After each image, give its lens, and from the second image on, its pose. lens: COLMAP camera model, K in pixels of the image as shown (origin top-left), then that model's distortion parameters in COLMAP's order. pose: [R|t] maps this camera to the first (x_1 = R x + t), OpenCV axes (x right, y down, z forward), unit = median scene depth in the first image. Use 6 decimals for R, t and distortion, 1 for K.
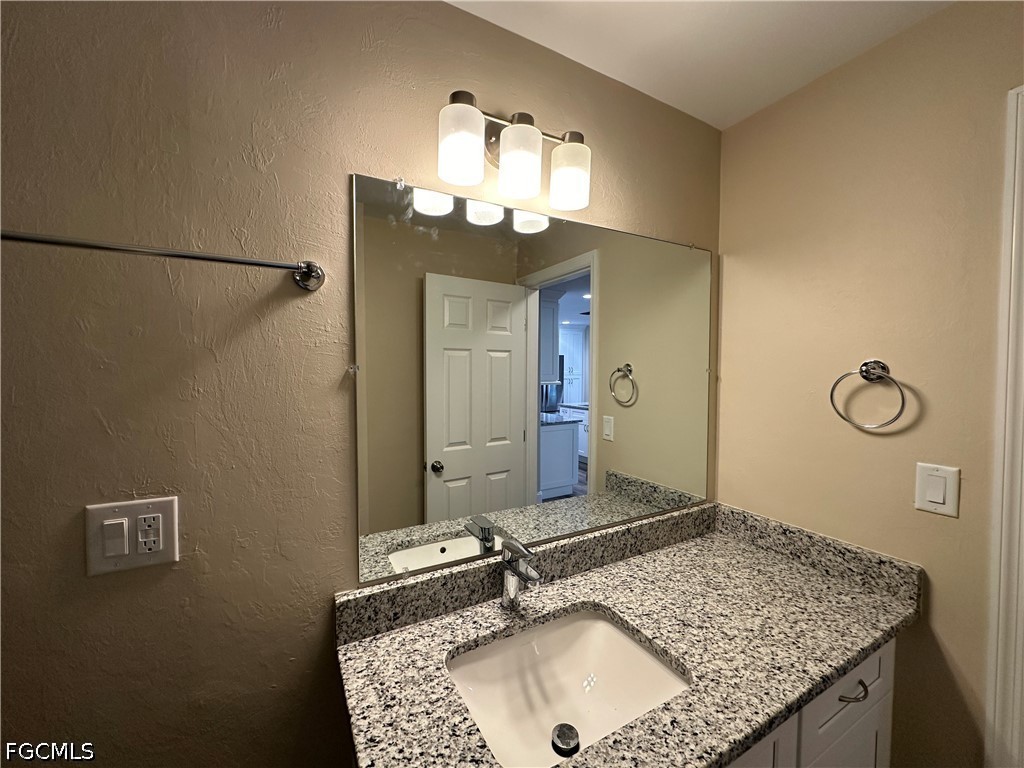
lens RADIAL K [[406.9, 0, 508.8], [0, 406.9, 380.9], [0, 0, 1]] dist [-0.005259, 0.001276]
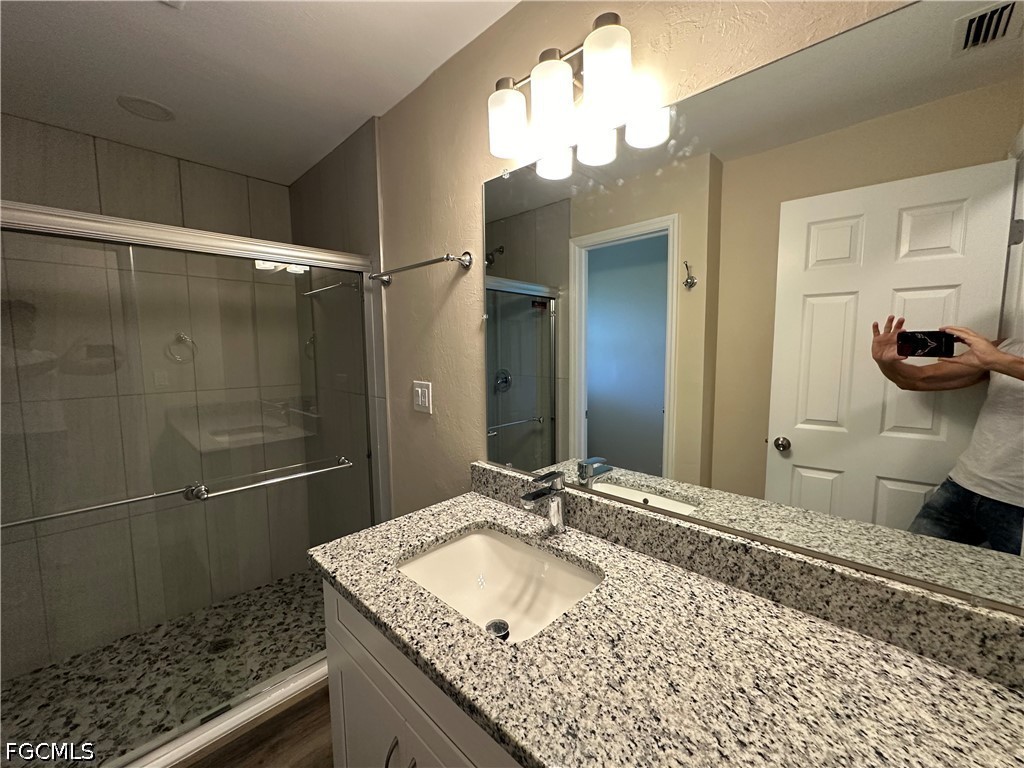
lens RADIAL K [[406.9, 0, 514.2], [0, 406.9, 384.0], [0, 0, 1]] dist [-0.005259, 0.001276]
pose [[0.301467, 0.086005, -0.949590, 0.955023], [-0.018399, 0.996263, 0.084391, 0.075858], [0.953299, -0.007969, 0.301923, 0.568694]]
